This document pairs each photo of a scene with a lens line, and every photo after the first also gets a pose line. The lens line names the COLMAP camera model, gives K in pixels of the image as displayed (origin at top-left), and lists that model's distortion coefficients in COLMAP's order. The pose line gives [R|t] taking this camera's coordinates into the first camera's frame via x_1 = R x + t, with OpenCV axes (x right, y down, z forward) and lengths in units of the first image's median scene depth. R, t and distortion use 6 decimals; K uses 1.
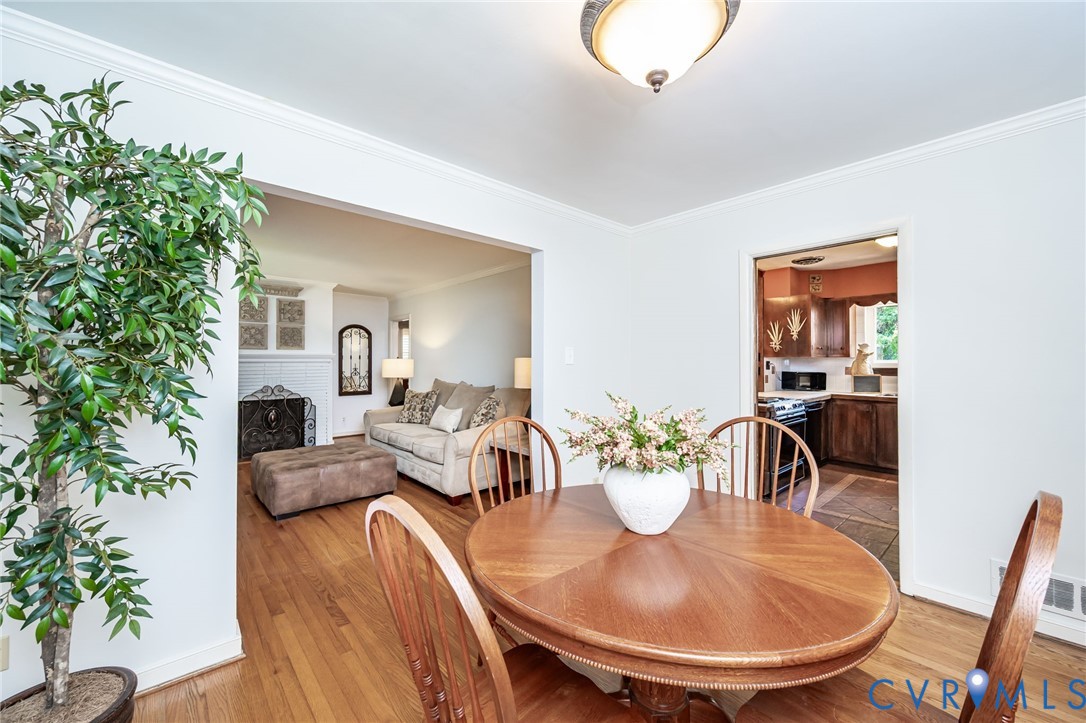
lens RADIAL K [[425.0, 0, 544.5], [0, 425.0, 356.2], [0, 0, 1]] dist [-0.000596, 0.000715]
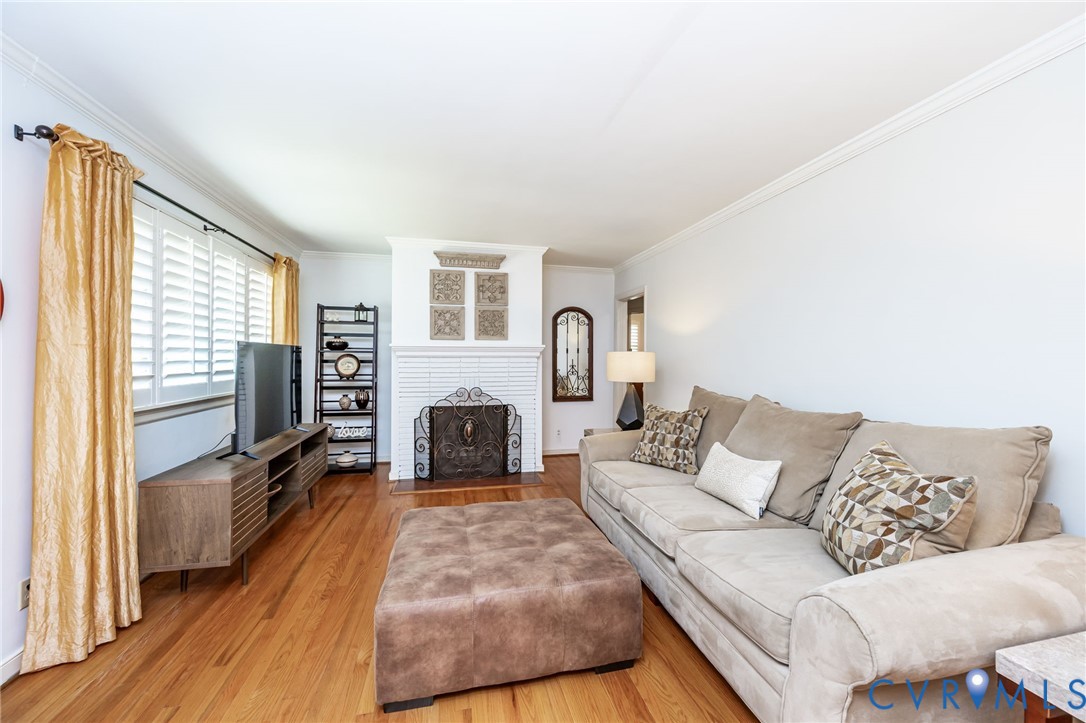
lens RADIAL K [[425.0, 0, 544.3], [0, 425.0, 359.1], [0, 0, 1]] dist [-0.000596, 0.000715]
pose [[0.874847, 0.006514, -0.484355, -0.157088], [0.001050, 0.999882, 0.015343, 0.007026], [0.484398, -0.013931, 0.874737, 0.400566]]
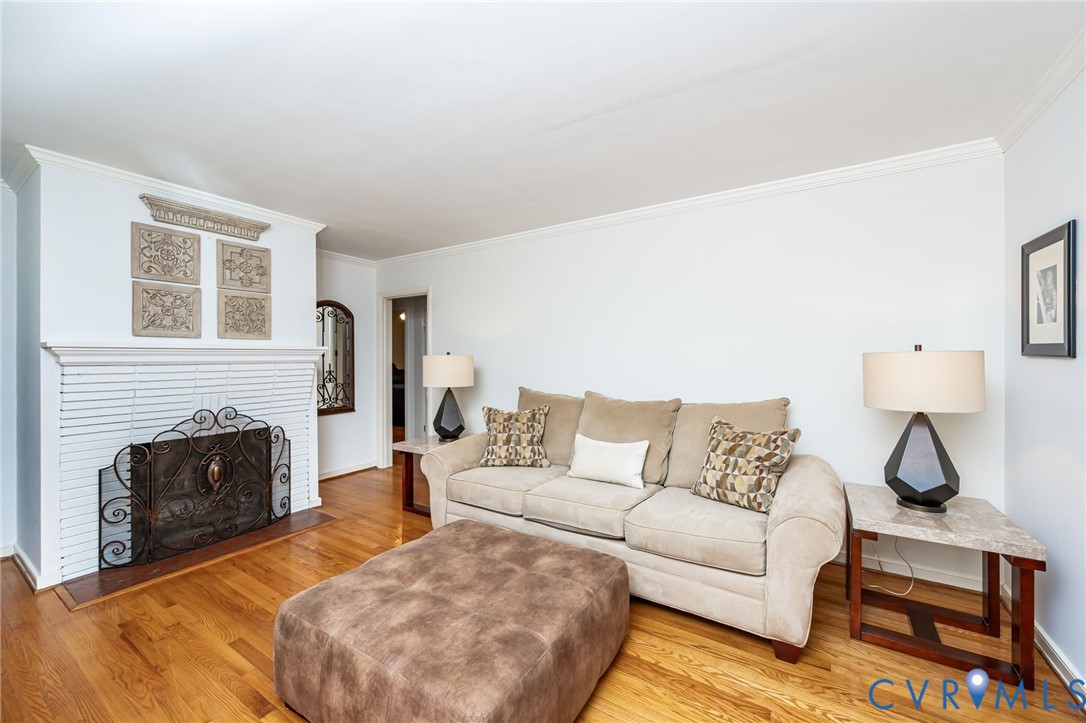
lens RADIAL K [[425.0, 0, 553.2], [0, 425.0, 358.1], [0, 0, 1]] dist [-0.000596, 0.000715]
pose [[0.961949, -0.003709, 0.273205, -0.381015], [0.000608, 0.999934, 0.011436, 0.003083], [-0.273229, -0.010835, 0.961888, 0.391128]]
